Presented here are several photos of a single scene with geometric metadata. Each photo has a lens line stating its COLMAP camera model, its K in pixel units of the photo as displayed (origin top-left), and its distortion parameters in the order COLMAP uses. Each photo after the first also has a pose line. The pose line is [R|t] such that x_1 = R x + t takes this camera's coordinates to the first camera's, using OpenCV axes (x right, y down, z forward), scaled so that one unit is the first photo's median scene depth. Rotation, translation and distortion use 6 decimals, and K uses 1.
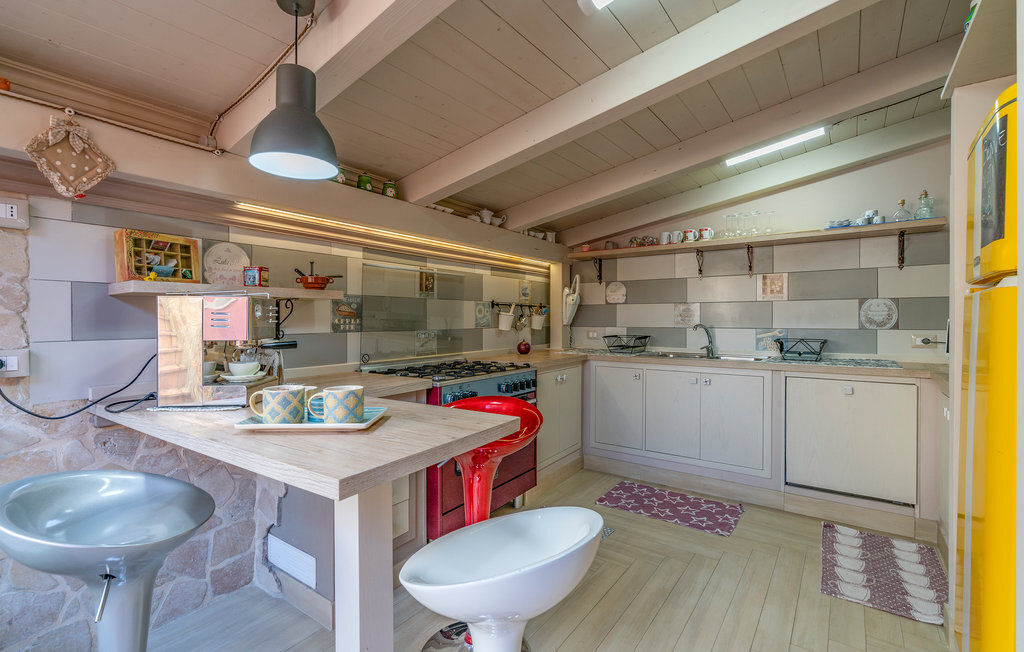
lens RADIAL K [[474.7, 0, 507.5], [0, 474.7, 320.6], [0, 0, 1]] dist [0.012697, 0.001417]
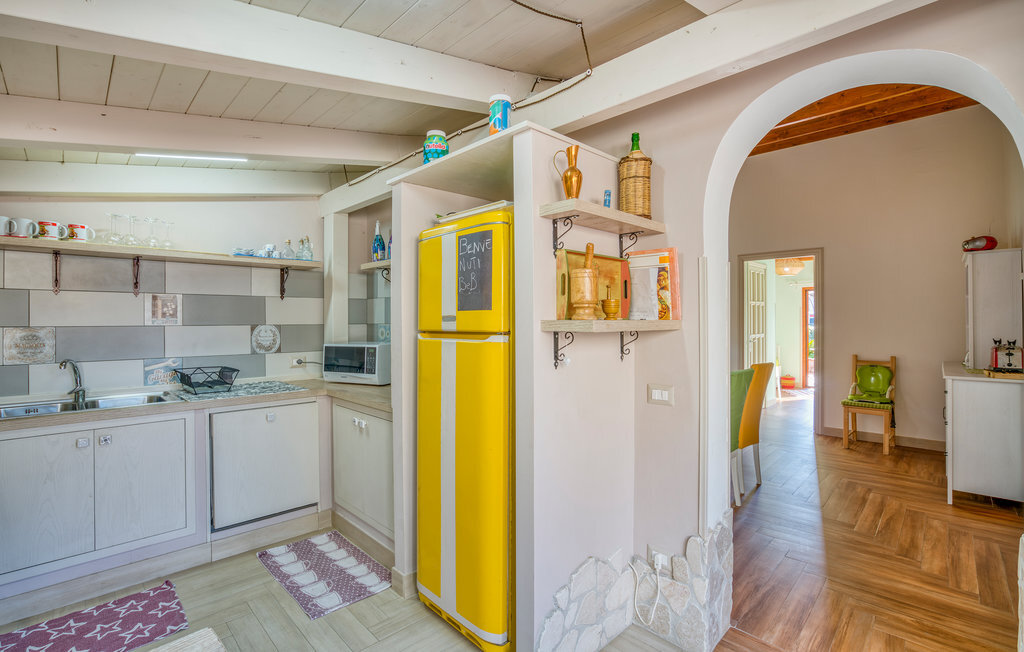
lens RADIAL K [[474.7, 0, 506.7], [0, 474.7, 329.9], [0, 0, 1]] dist [0.012697, 0.001417]
pose [[0.200228, -0.014490, 0.979642, -0.181286], [-0.000430, 0.999889, 0.014878, -0.053107], [-0.979749, -0.003400, 0.200200, 0.255697]]
